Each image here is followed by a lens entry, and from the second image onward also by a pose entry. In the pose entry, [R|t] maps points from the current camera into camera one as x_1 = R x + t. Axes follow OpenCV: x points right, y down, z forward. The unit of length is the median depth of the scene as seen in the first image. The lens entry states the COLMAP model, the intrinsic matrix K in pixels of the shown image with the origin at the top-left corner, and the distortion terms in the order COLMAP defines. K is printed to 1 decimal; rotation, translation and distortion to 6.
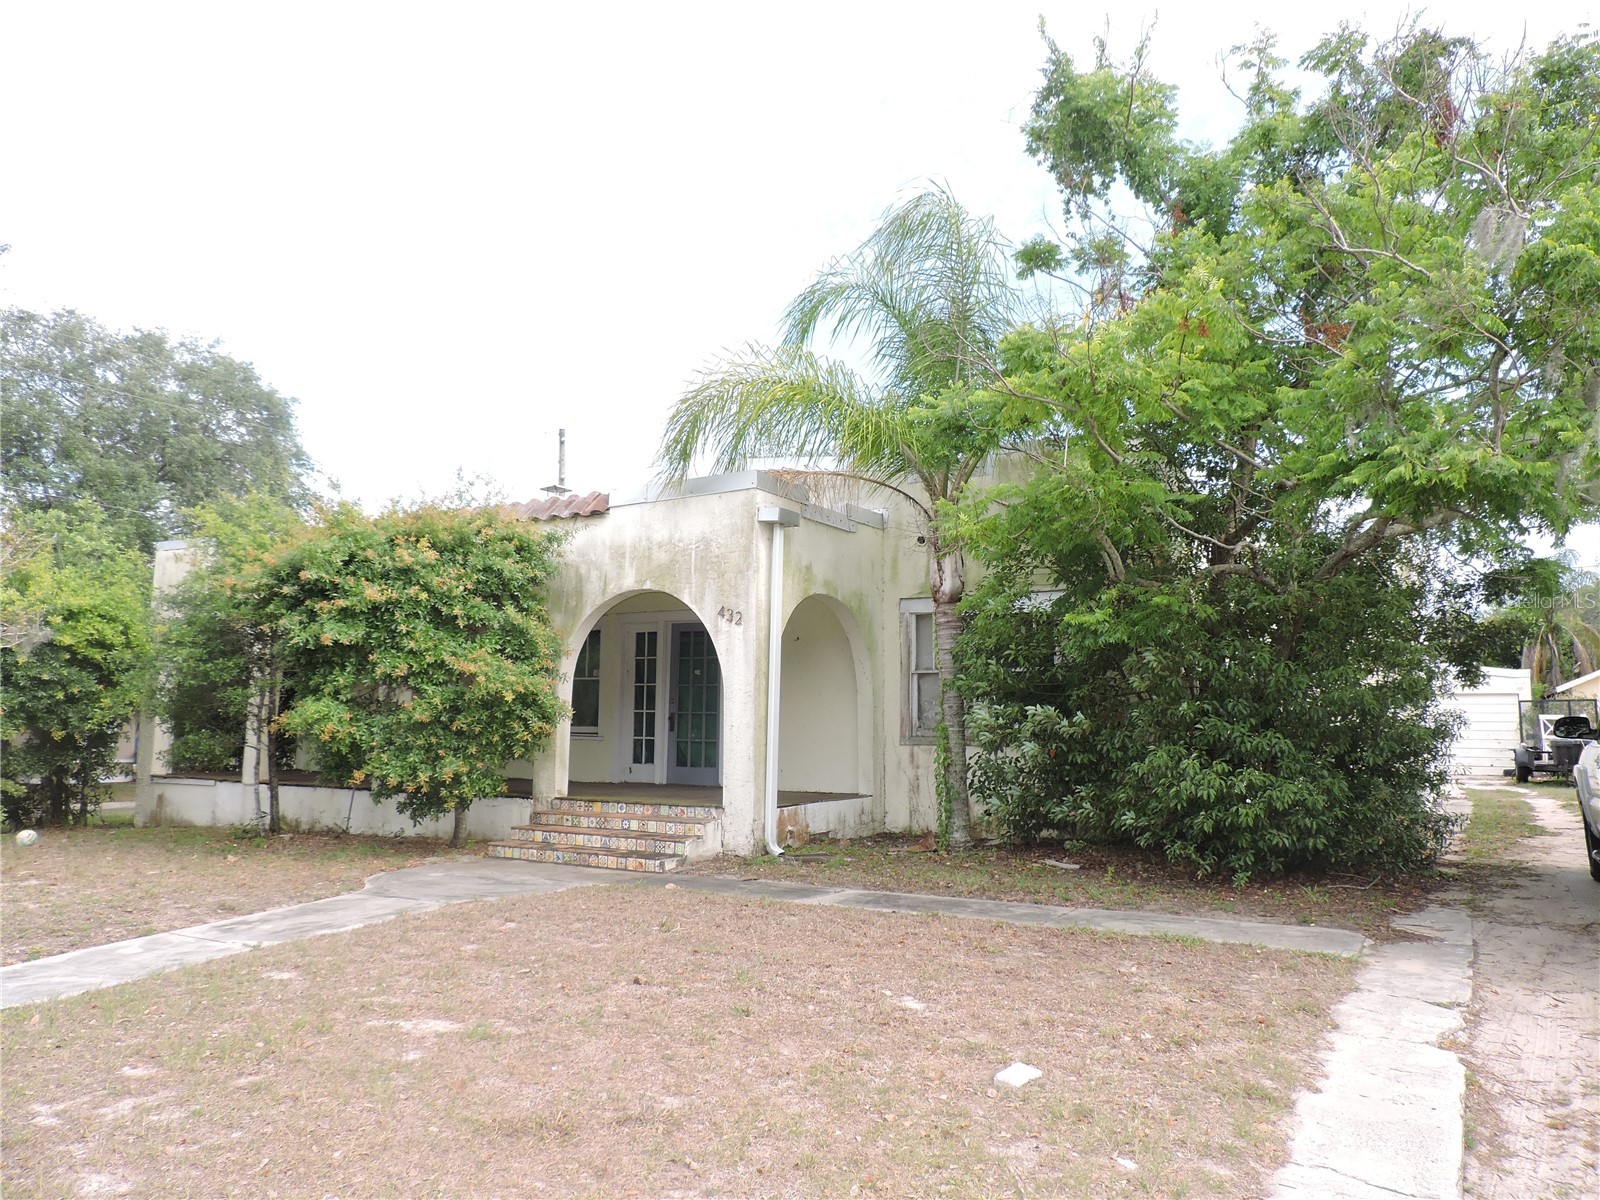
lens RADIAL K [[1148.3, 0, 795.1], [0, 1148.3, 606.7], [0, 0, 1]] dist [-0.022682, 0.005452]
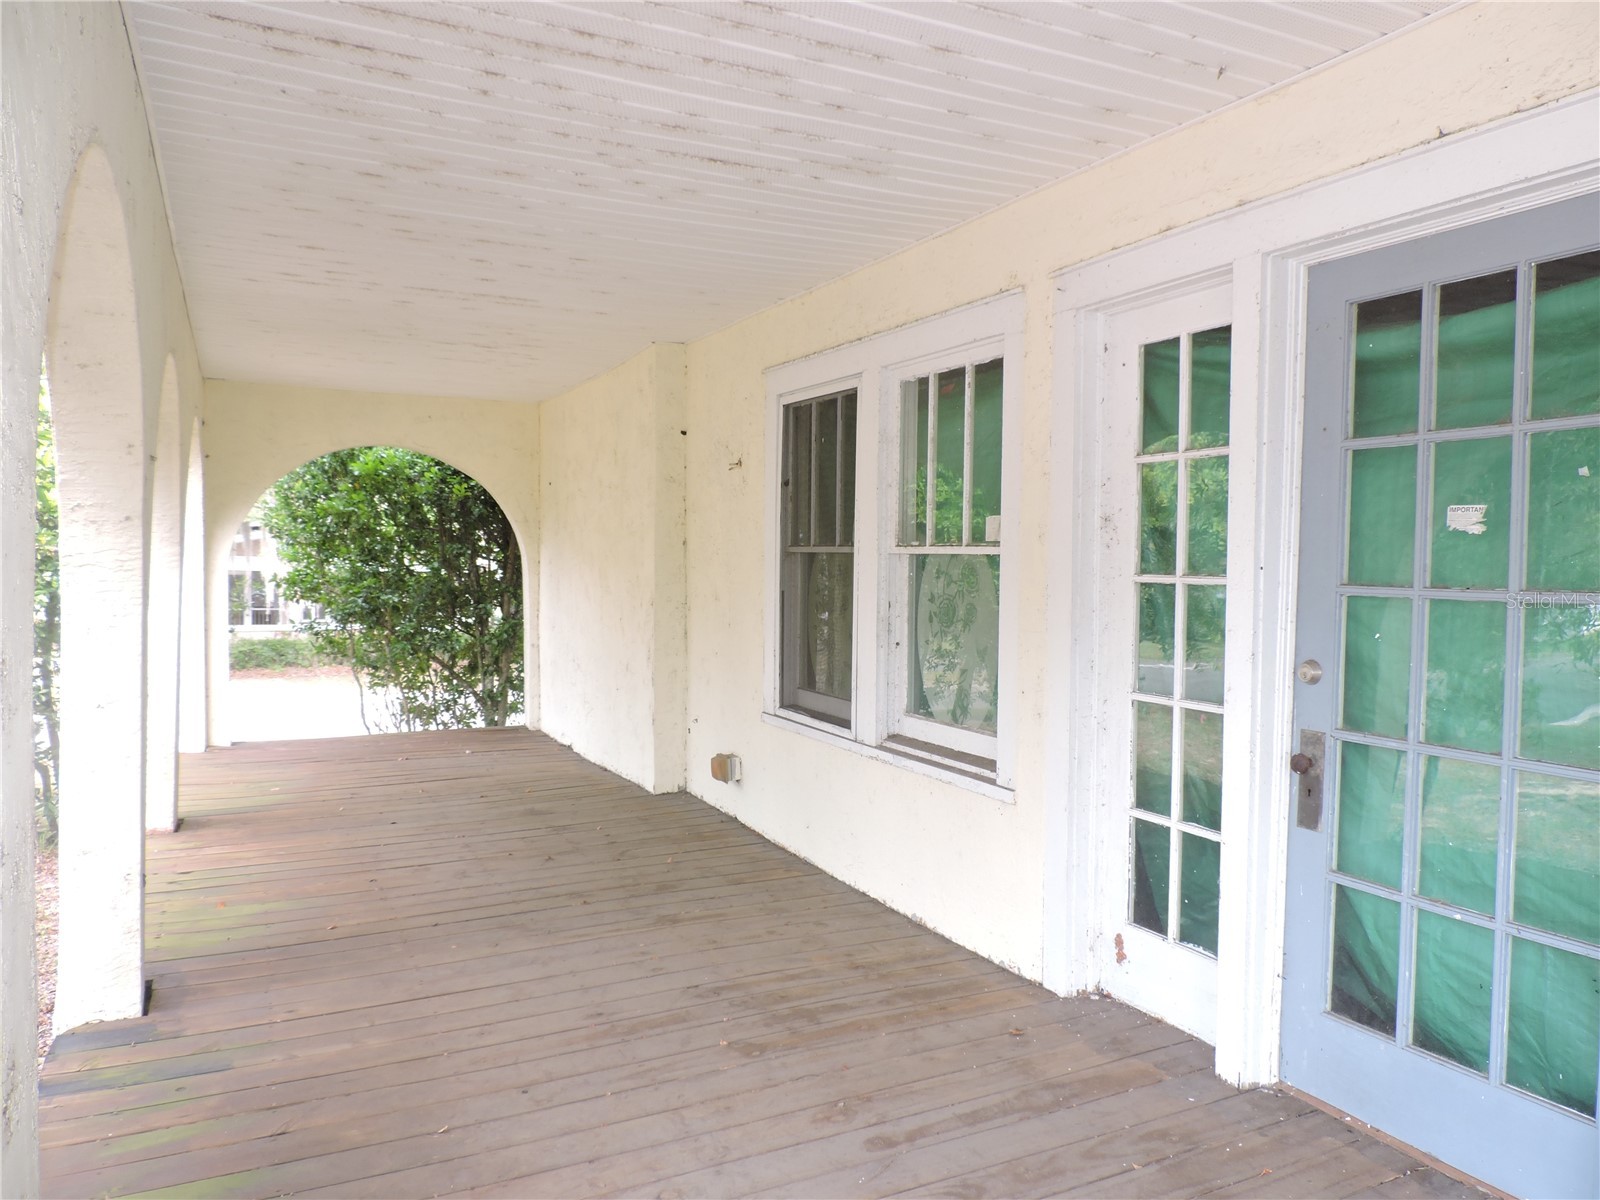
lens RADIAL K [[1148.3, 0, 801.8], [0, 1148.3, 607.5], [0, 0, 1]] dist [-0.022682, 0.005452]
pose [[0.844960, 0.015547, -0.534603, -0.097982], [0.061070, 0.990235, 0.125321, 0.054101], [0.531331, -0.138539, 0.835760, 1.014884]]
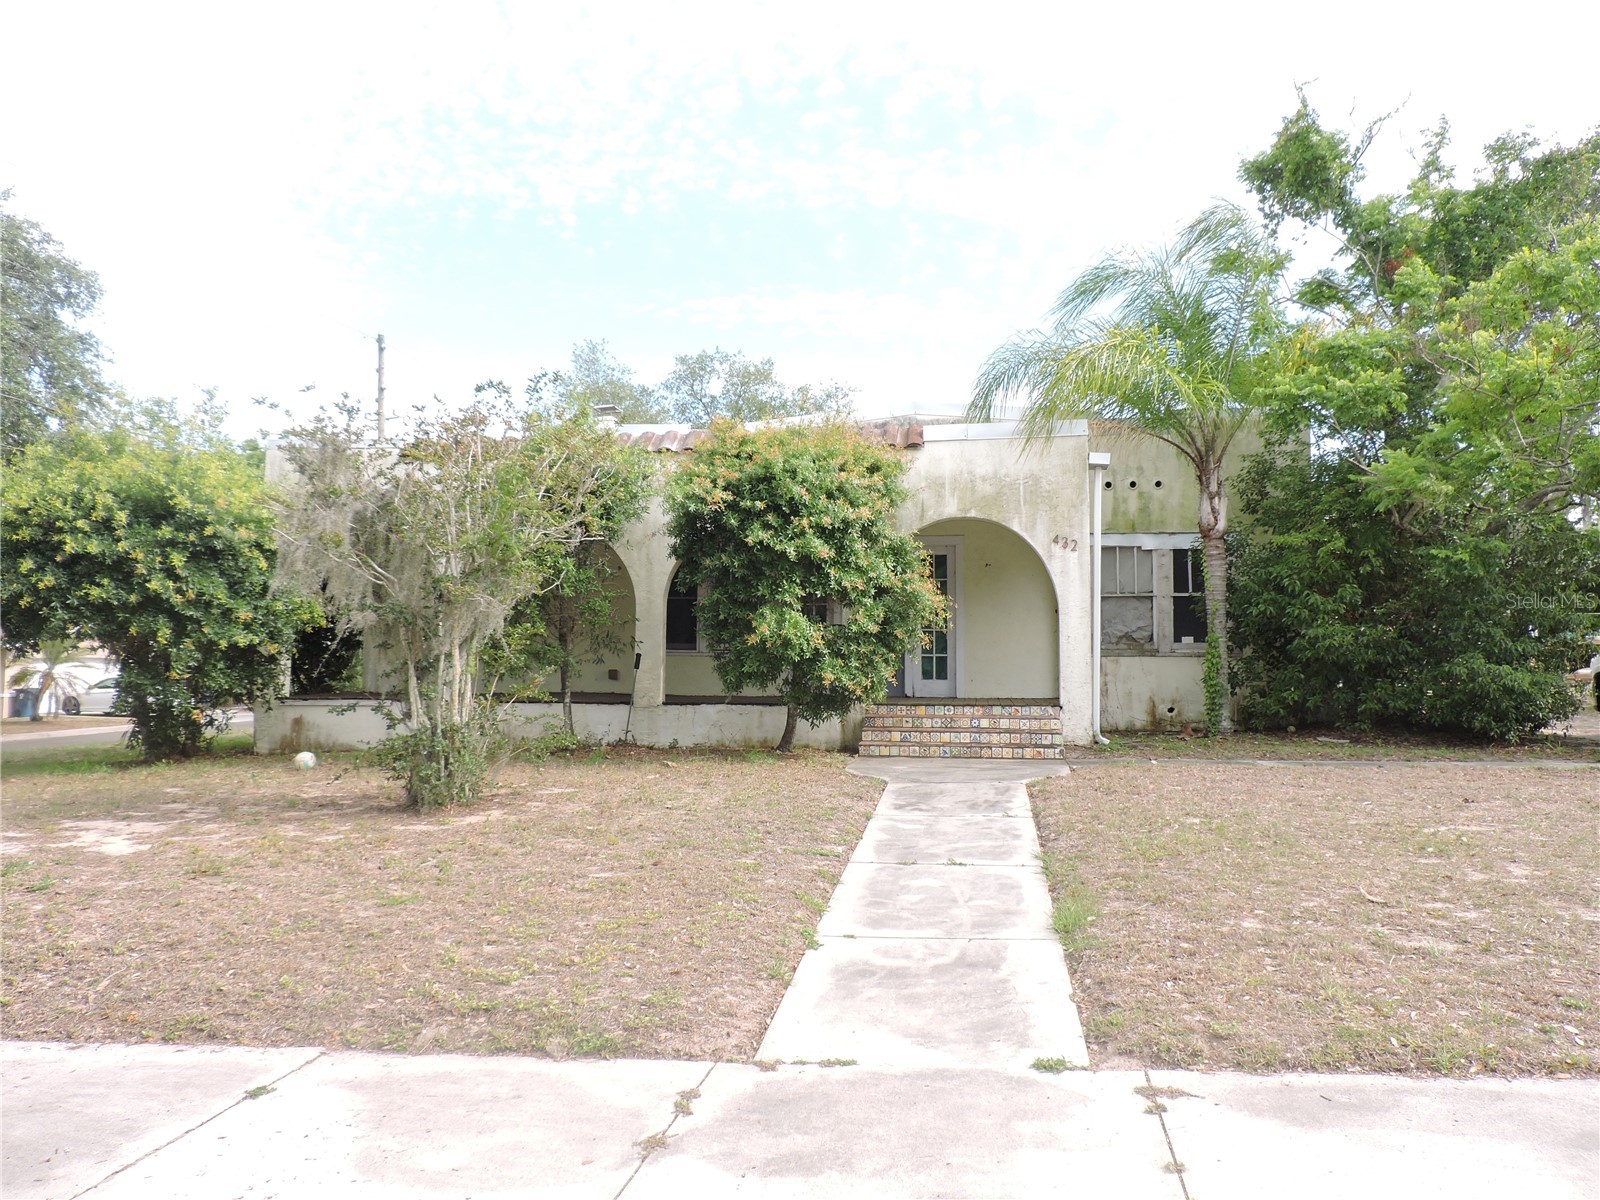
lens RADIAL K [[1148.3, 0, 800.7], [0, 1148.3, 597.9], [0, 0, 1]] dist [-0.022682, 0.005452]
pose [[0.929952, 0.016337, 0.367317, -0.695055], [-0.034237, 0.998520, 0.042268, 0.022079], [-0.366082, -0.051883, 0.929135, 0.008565]]
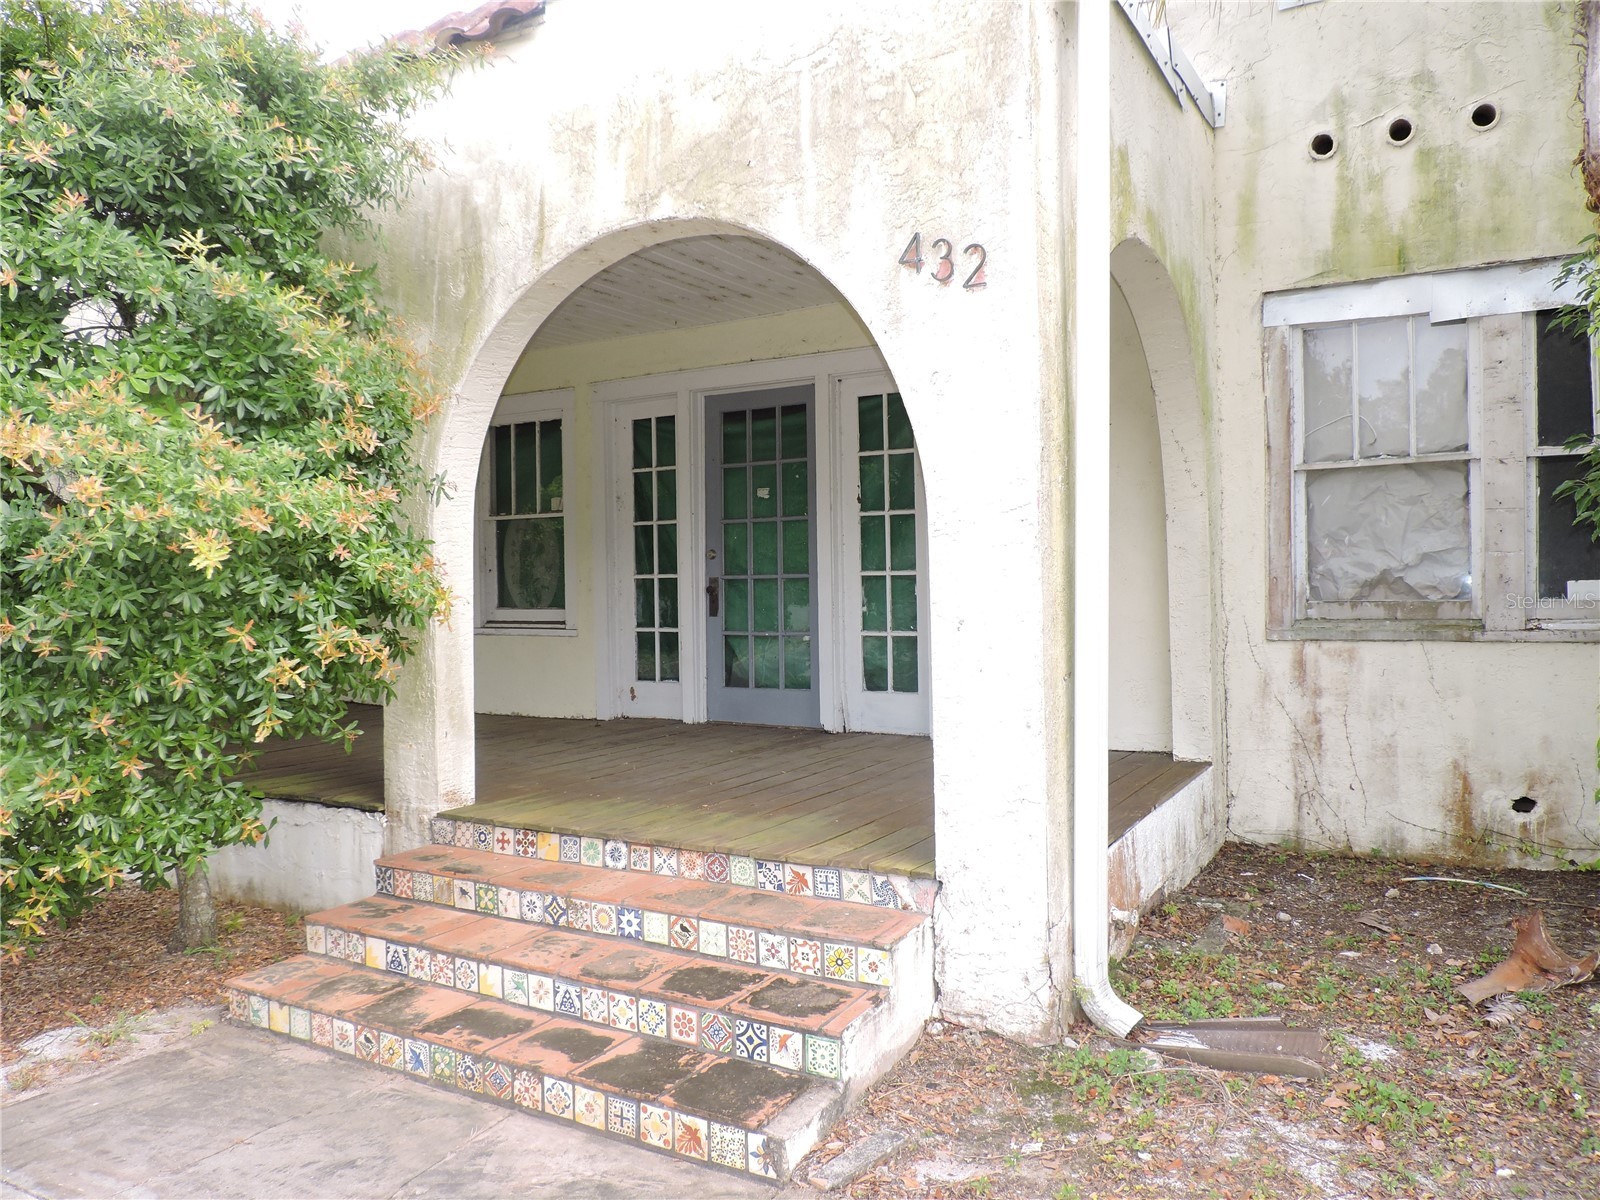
lens RADIAL K [[1148.3, 0, 802.1], [0, 1148.3, 599.6], [0, 0, 1]] dist [-0.022682, 0.005452]
pose [[0.999577, -0.027620, 0.009144, -0.093750], [0.026338, 0.992556, 0.118909, 0.056161], [-0.012360, -0.118618, 0.992863, 0.649055]]
